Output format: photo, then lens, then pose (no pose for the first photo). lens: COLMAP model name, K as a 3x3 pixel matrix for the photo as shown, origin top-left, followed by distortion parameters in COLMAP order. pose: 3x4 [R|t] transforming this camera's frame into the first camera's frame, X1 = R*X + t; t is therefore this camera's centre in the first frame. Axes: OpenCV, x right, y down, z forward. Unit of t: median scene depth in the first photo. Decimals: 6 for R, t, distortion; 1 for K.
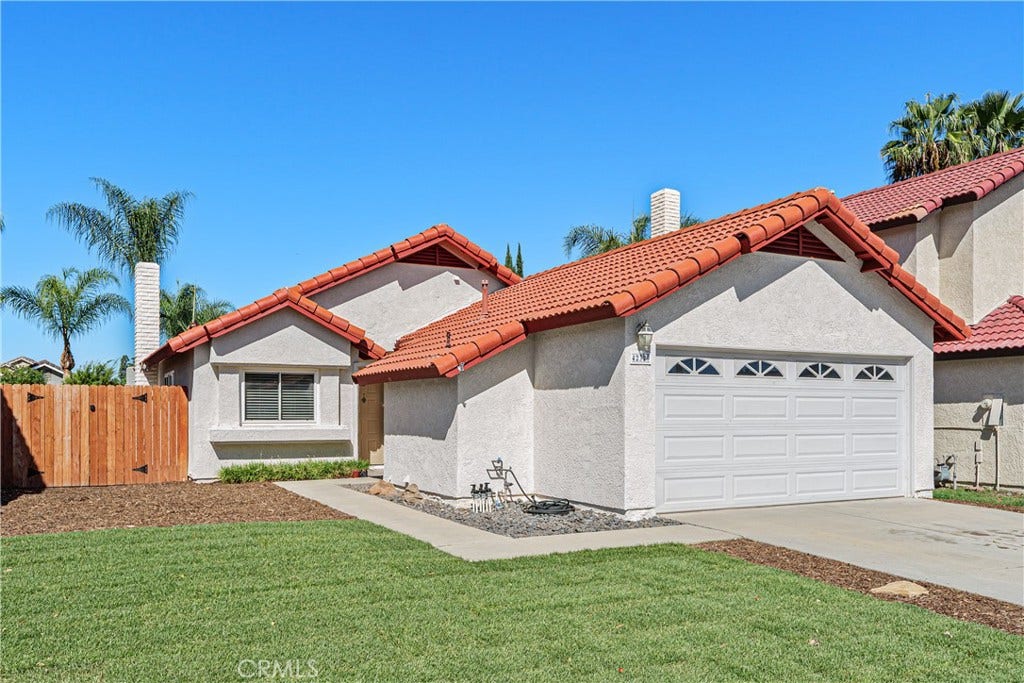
lens RADIAL K [[811.0, 0, 529.6], [0, 811.0, 408.6], [0, 0, 1]] dist [0.005870, -0.004222]
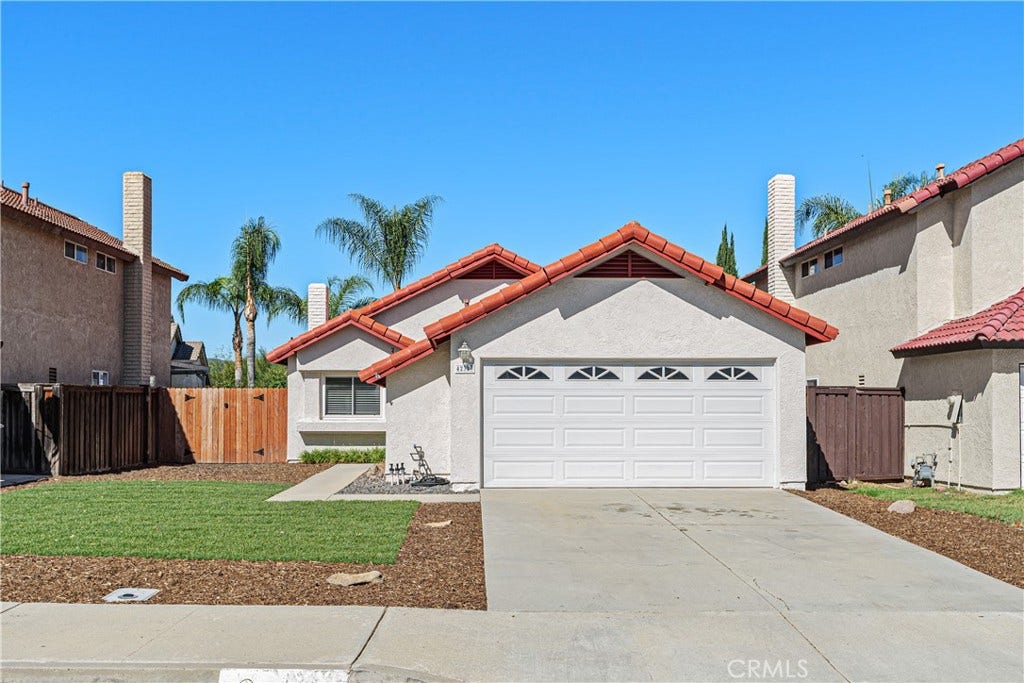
lens RADIAL K [[1014.0, 0, 540.3], [0, 1014.0, 376.3], [0, 0, 1]] dist [-0.005120, 0.000000]
pose [[0.907085, -0.012316, -0.420767, 0.627576], [0.001255, 0.999647, -0.026554, -0.003410], [0.420945, 0.023559, 0.906780, -0.296558]]
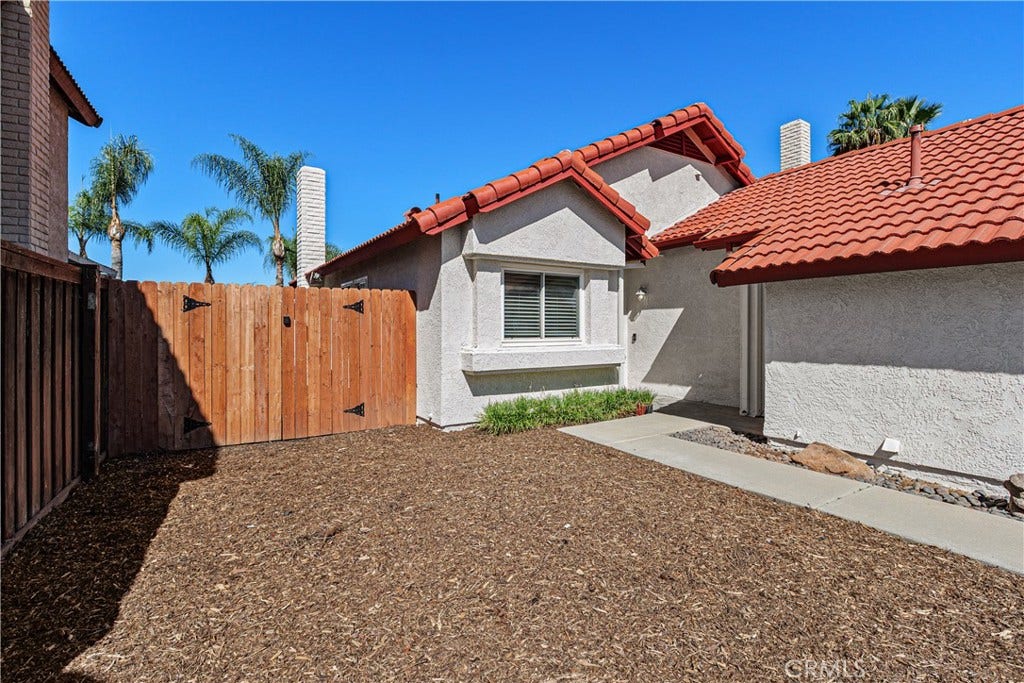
lens RADIAL K [[481.2, 0, 525.4], [0, 481.2, 324.0], [0, 0, 1]] dist [0.002526, -0.003530]
pose [[0.996869, -0.000348, 0.079073, -0.370665], [0.000385, 1.000000, -0.000450, 0.001913], [-0.079073, 0.000479, 0.996869, 0.587389]]
